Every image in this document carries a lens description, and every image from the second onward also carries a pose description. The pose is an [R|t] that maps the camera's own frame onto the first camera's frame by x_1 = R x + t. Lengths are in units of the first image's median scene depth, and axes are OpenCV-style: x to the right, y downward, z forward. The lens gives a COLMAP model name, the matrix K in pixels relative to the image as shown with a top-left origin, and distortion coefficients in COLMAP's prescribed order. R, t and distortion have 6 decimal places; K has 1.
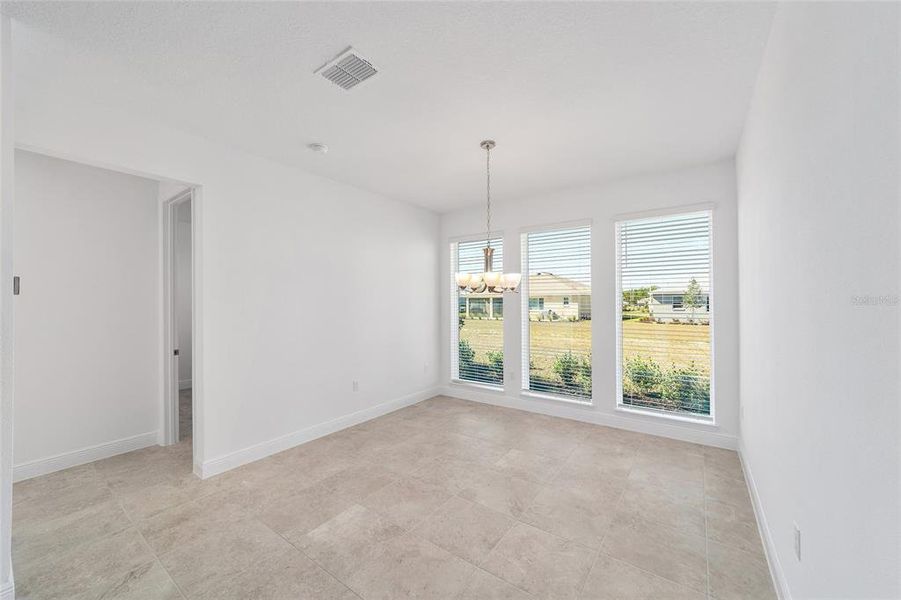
lens RADIAL K [[345.8, 0, 445.5], [0, 345.8, 298.9], [0, 0, 1]] dist [-0.014130, 0.006768]
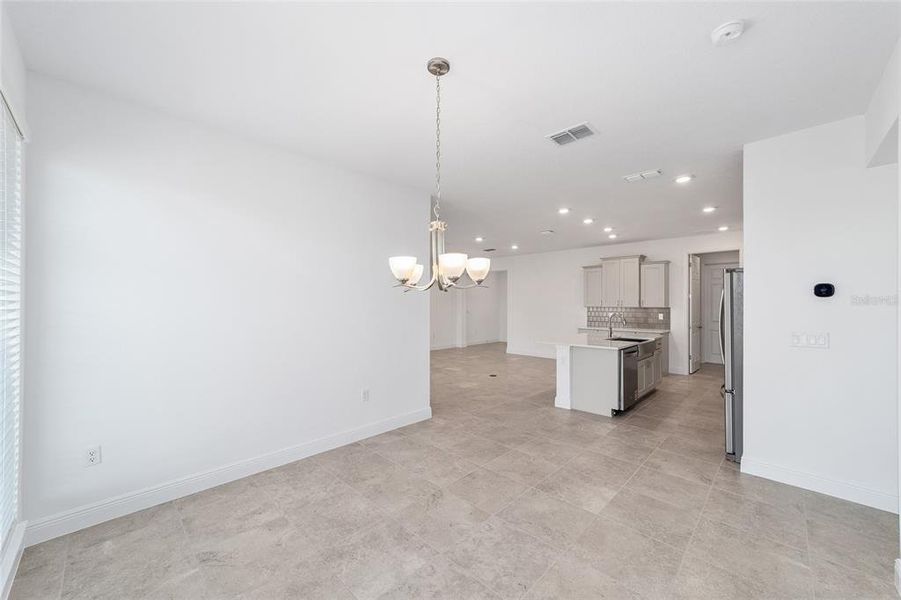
lens RADIAL K [[345.8, 0, 448.5], [0, 345.8, 302.1], [0, 0, 1]] dist [-0.014130, 0.006768]
pose [[-0.990300, 0.002827, 0.138919, 0.011342], [0.000647, 0.999876, -0.015734, 0.013251], [-0.138946, -0.015491, -0.990179, 1.291625]]
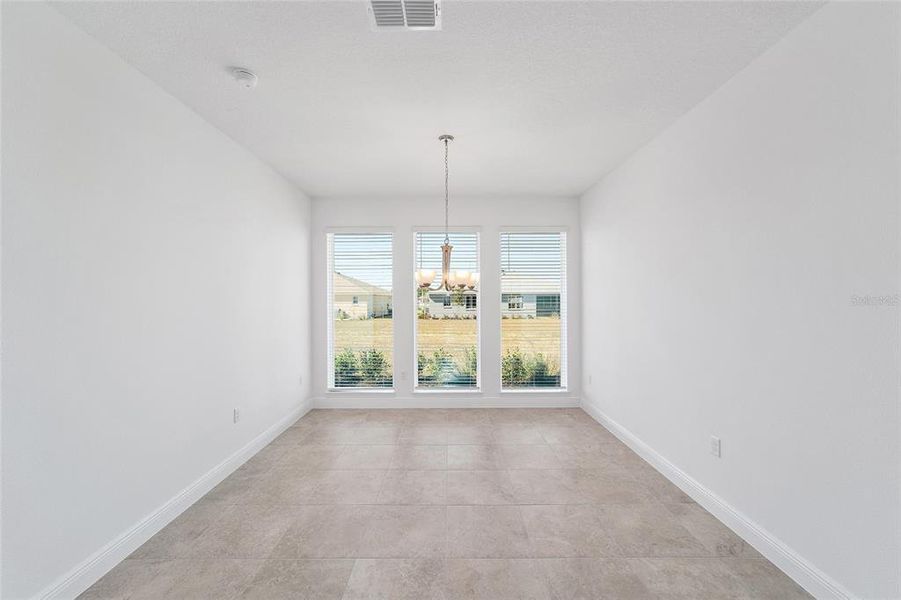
lens RADIAL K [[345.8, 0, 448.7], [0, 345.8, 299.6], [0, 0, 1]] dist [-0.014130, 0.006768]
pose [[0.805670, 0.002483, 0.592359, -0.353648], [-0.005492, 0.999980, 0.003277, 0.002470], [-0.592339, -0.005894, 0.805667, 0.161152]]
